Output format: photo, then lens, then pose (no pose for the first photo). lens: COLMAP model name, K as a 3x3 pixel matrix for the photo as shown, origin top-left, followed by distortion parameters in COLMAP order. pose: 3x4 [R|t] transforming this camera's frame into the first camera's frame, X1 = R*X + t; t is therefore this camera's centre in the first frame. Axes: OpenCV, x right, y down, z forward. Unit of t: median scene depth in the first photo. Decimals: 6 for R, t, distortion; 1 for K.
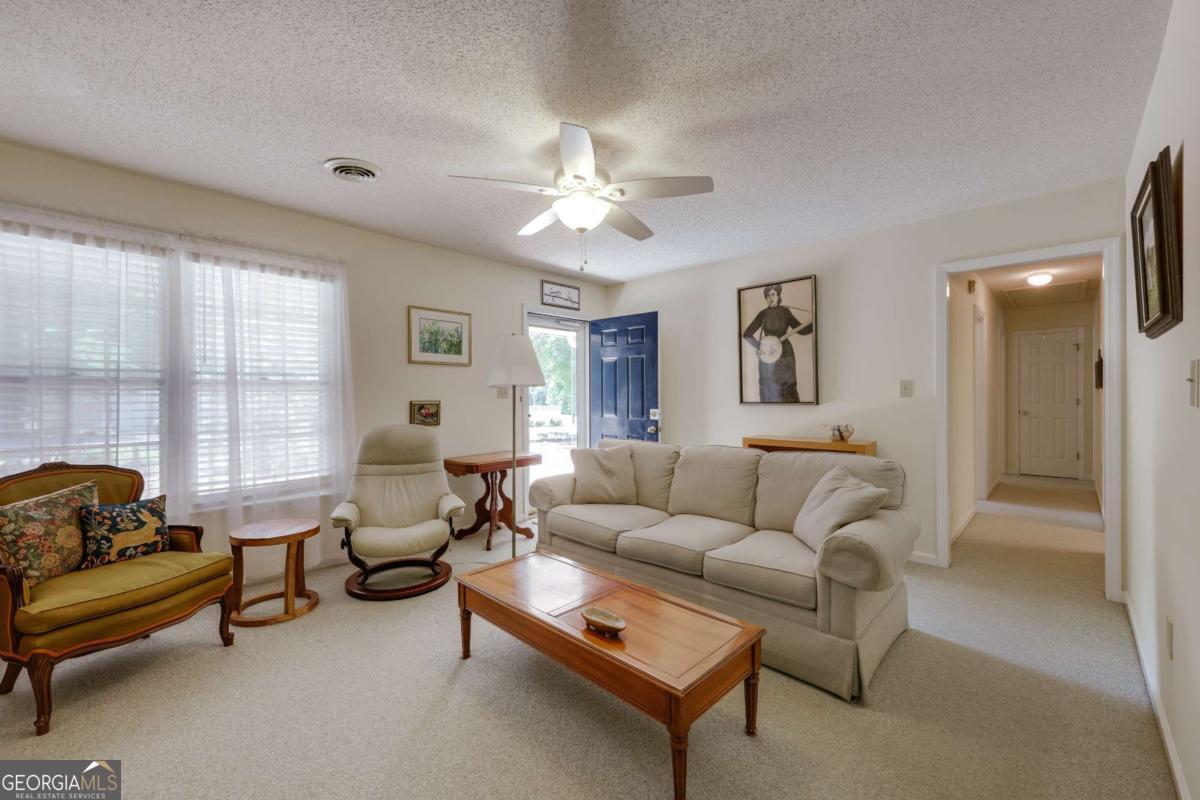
lens RADIAL K [[497.9, 0, 601.2], [0, 497.9, 395.1], [0, 0, 1]] dist [-0.000397, -0.000209]
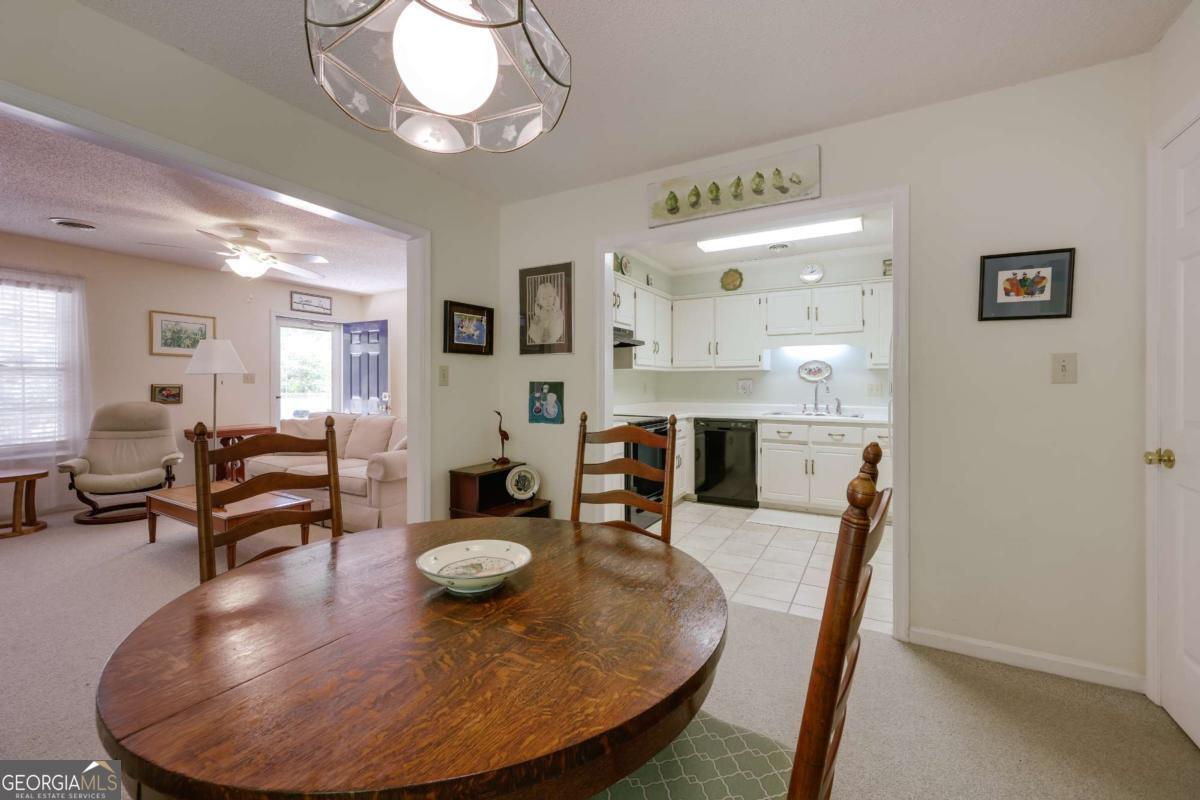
lens RADIAL K [[496.2, 0, 608.4], [0, 496.2, 385.0], [0, 0, 1]] dist [0.011154, -0.000475]
pose [[0.970952, 0.008536, 0.239122, 0.516407], [-0.008707, 0.999962, -0.000339, 0.004298], [-0.239116, -0.001753, 0.970989, -0.617064]]
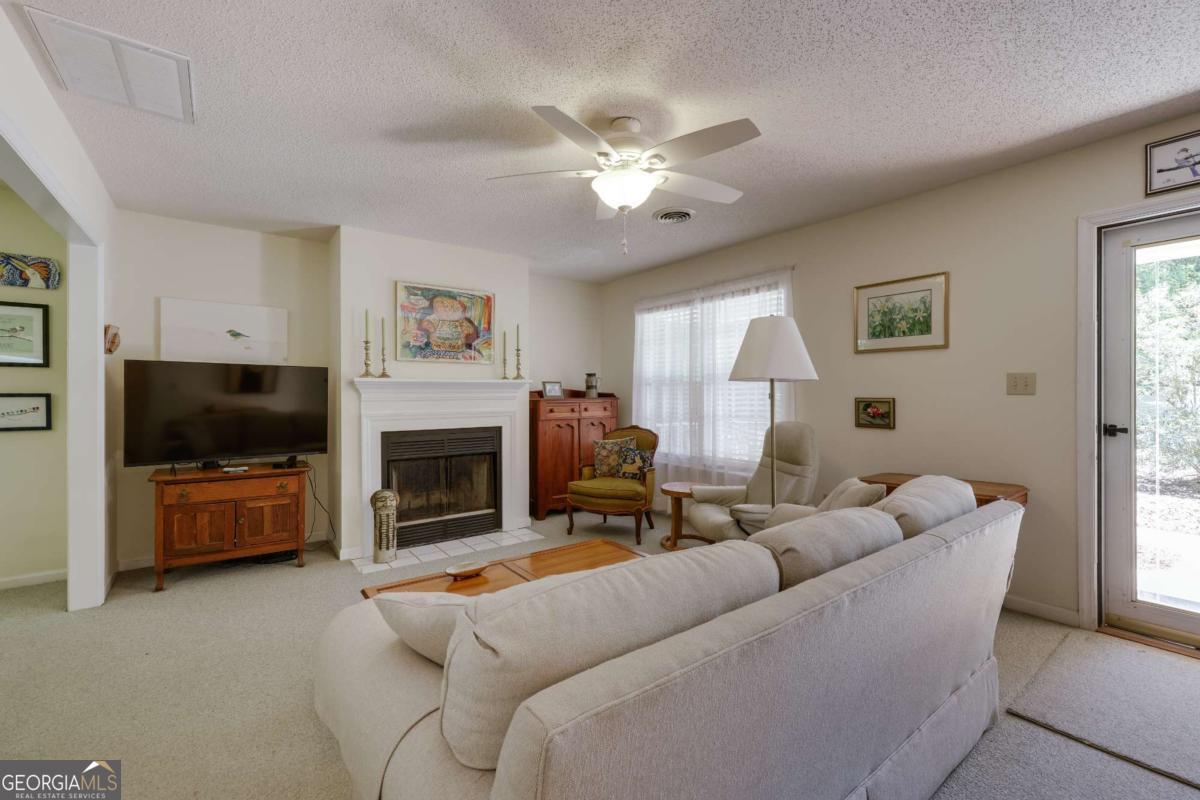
lens RADIAL K [[497.9, 0, 601.2], [0, 497.9, 395.1], [0, 0, 1]] dist [-0.000397, -0.000209]
pose [[-0.169974, 0.004796, -0.985437, 0.610850], [0.004248, 0.999982, 0.004134, 0.002300], [0.985439, -0.003483, -0.169991, 0.799270]]
